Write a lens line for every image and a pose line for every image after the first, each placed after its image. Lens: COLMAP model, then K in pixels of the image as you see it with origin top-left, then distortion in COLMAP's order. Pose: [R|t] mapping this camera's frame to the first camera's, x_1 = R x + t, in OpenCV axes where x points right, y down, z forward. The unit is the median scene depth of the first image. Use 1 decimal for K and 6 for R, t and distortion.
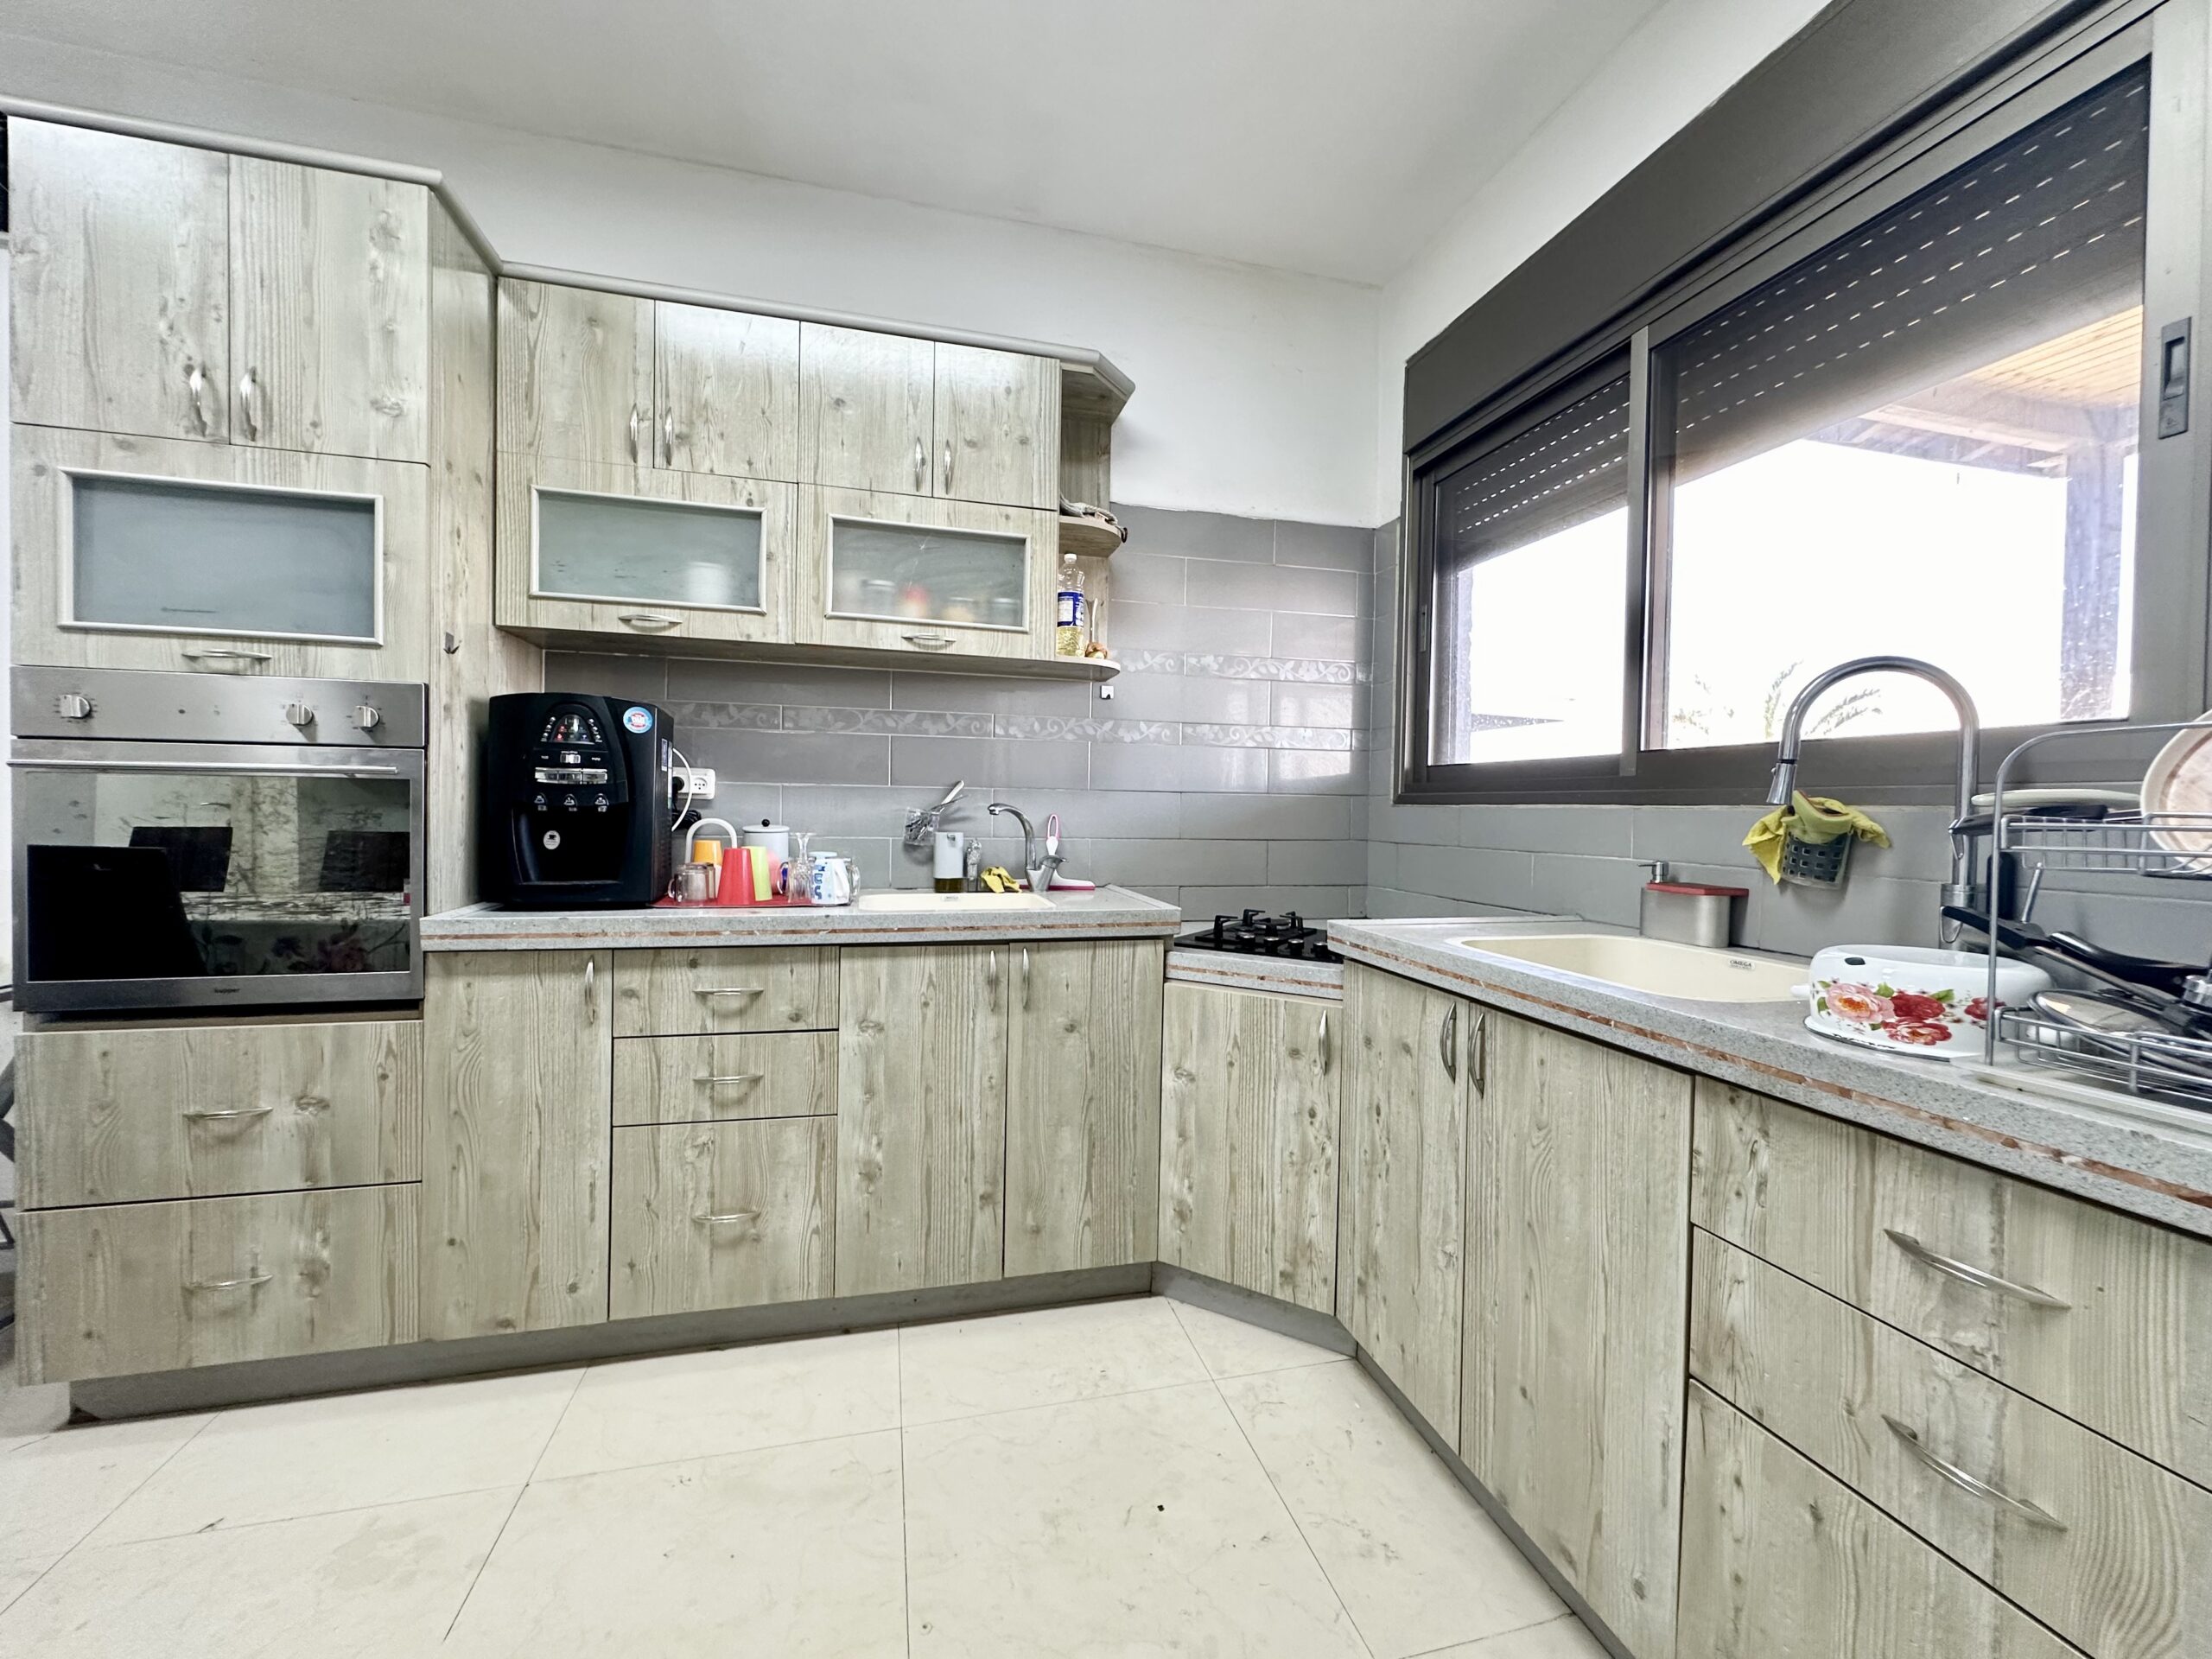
lens RADIAL K [[879.4, 0, 1106.7], [0, 879.4, 818.9], [0, 0, 1]] dist [-0.003610, 0.000761]
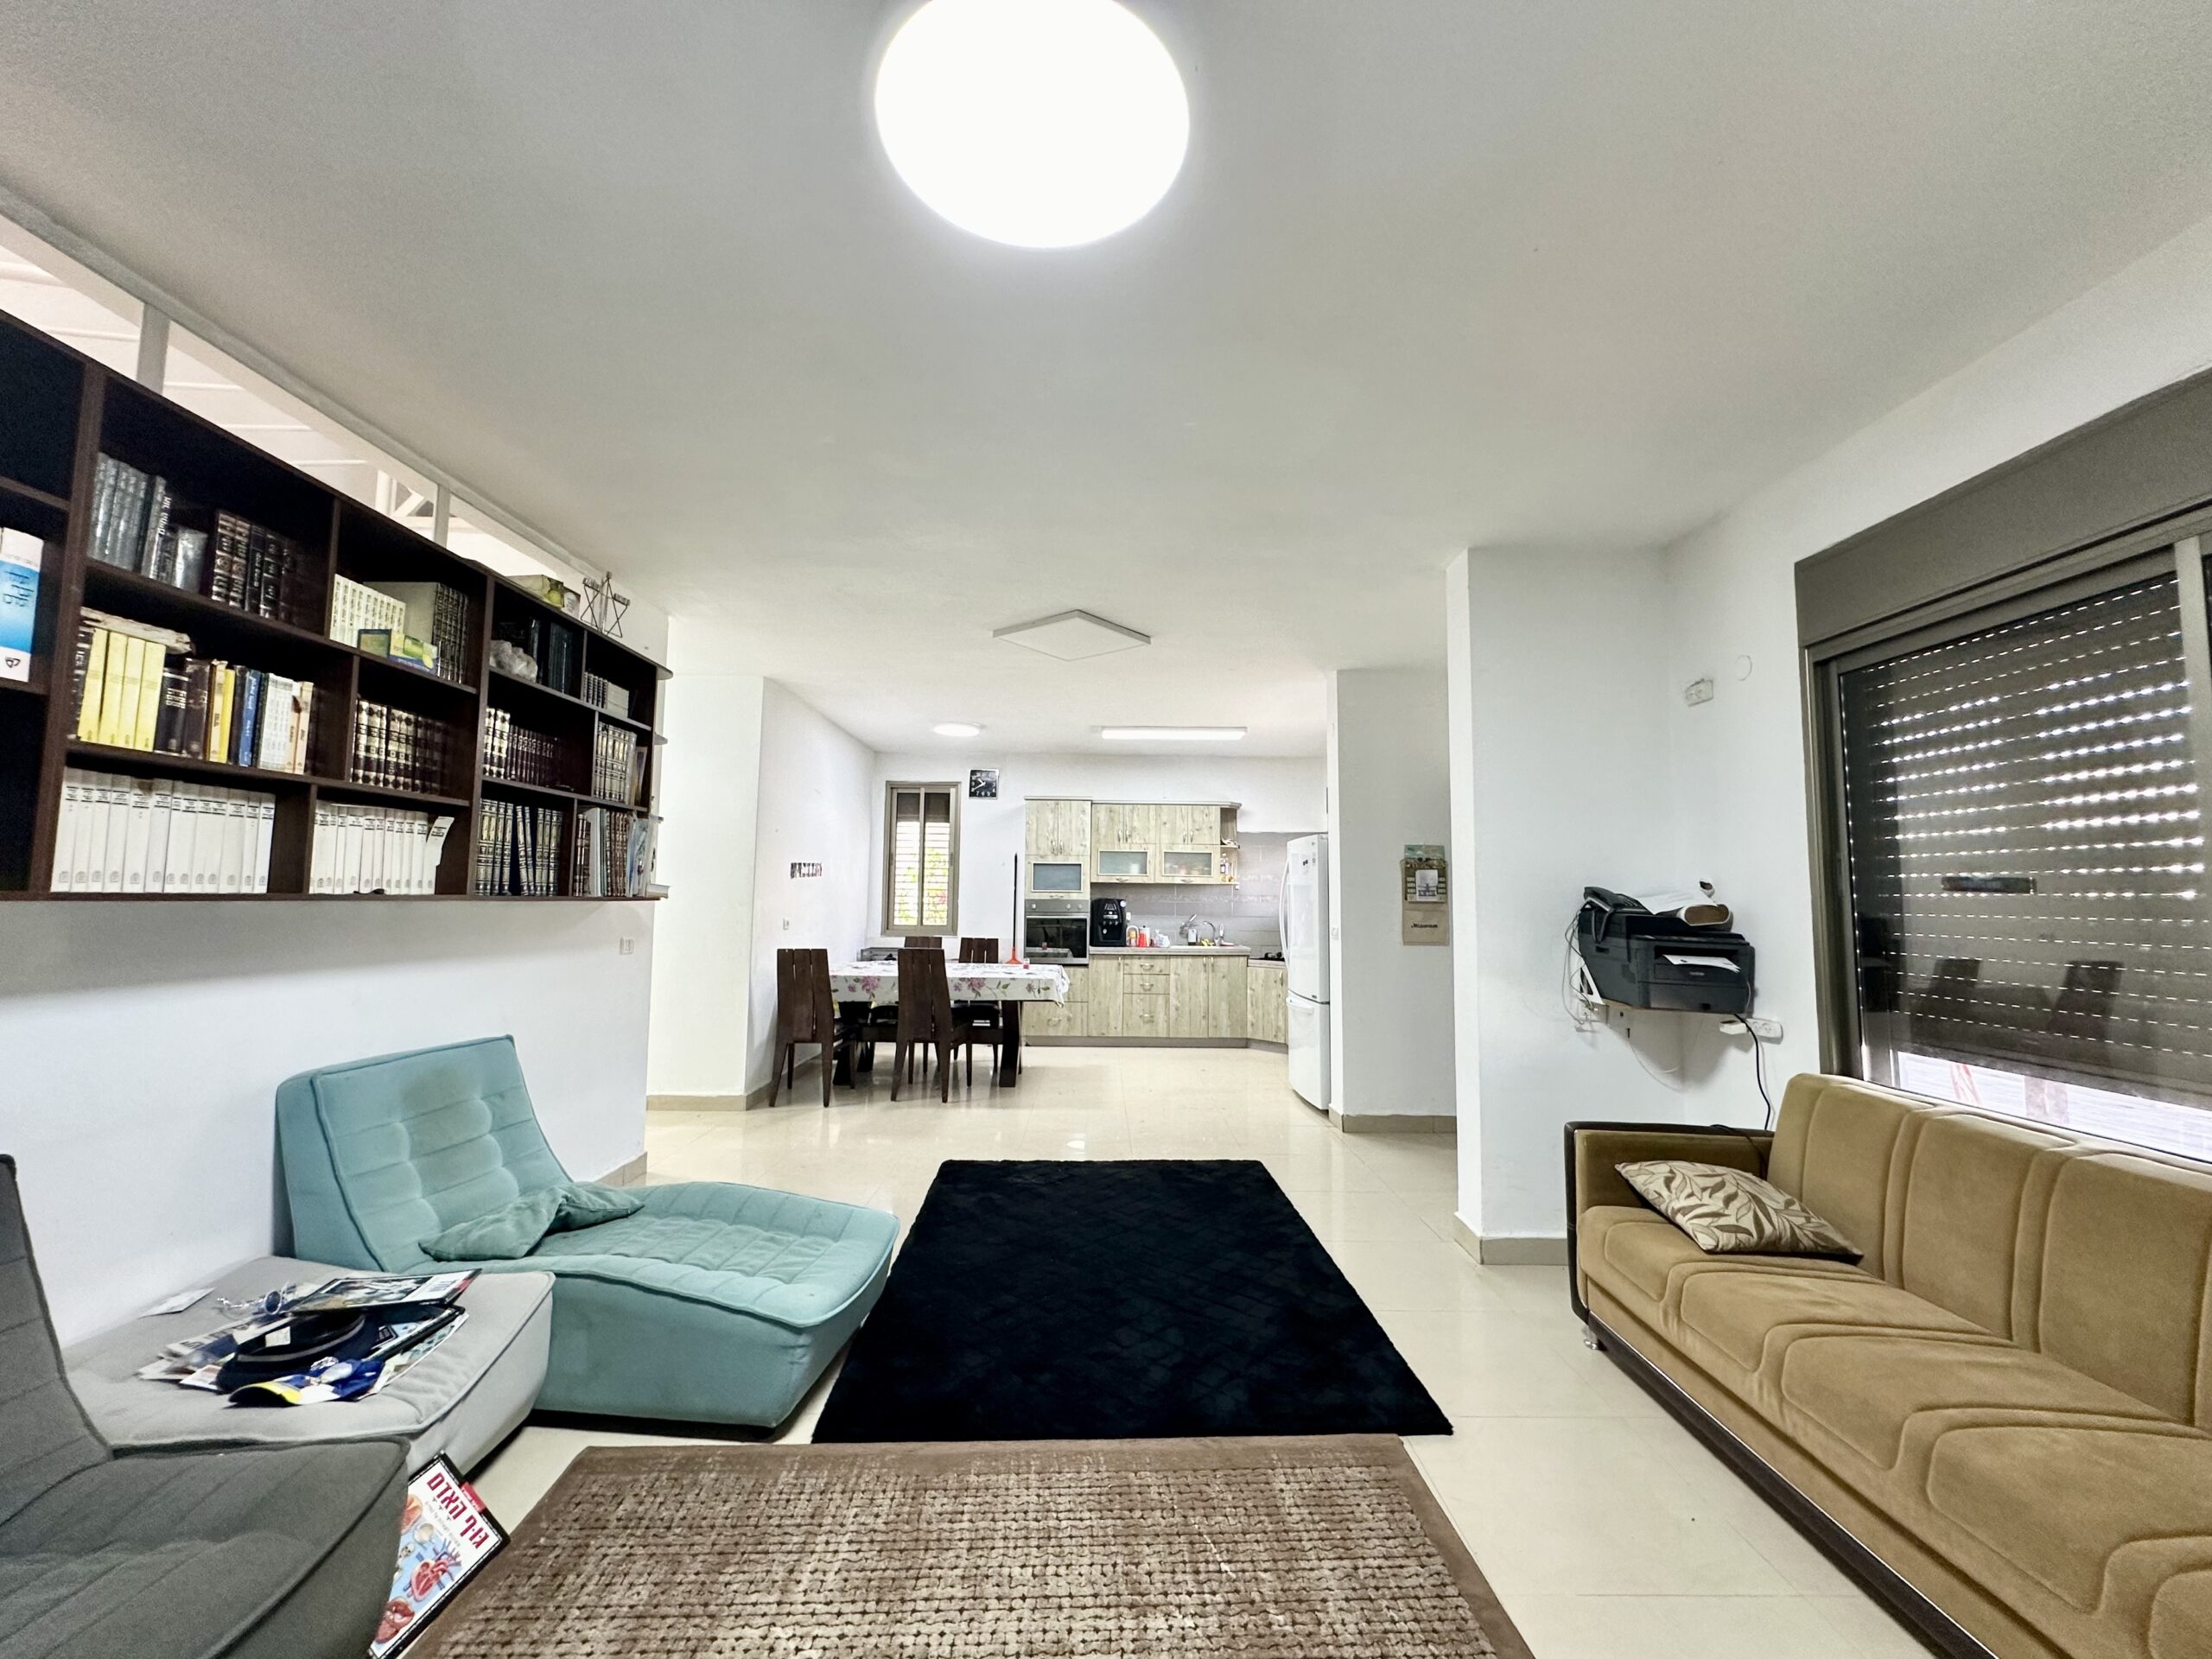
lens RADIAL K [[879.4, 0, 1096.3], [0, 879.4, 819.9], [0, 0, 1]] dist [-0.003610, 0.000761]
pose [[0.968066, -0.027535, -0.249180, 0.434303], [0.003074, 0.995179, -0.098026, -0.096389], [0.250678, 0.094130, 0.963483, -3.239661]]
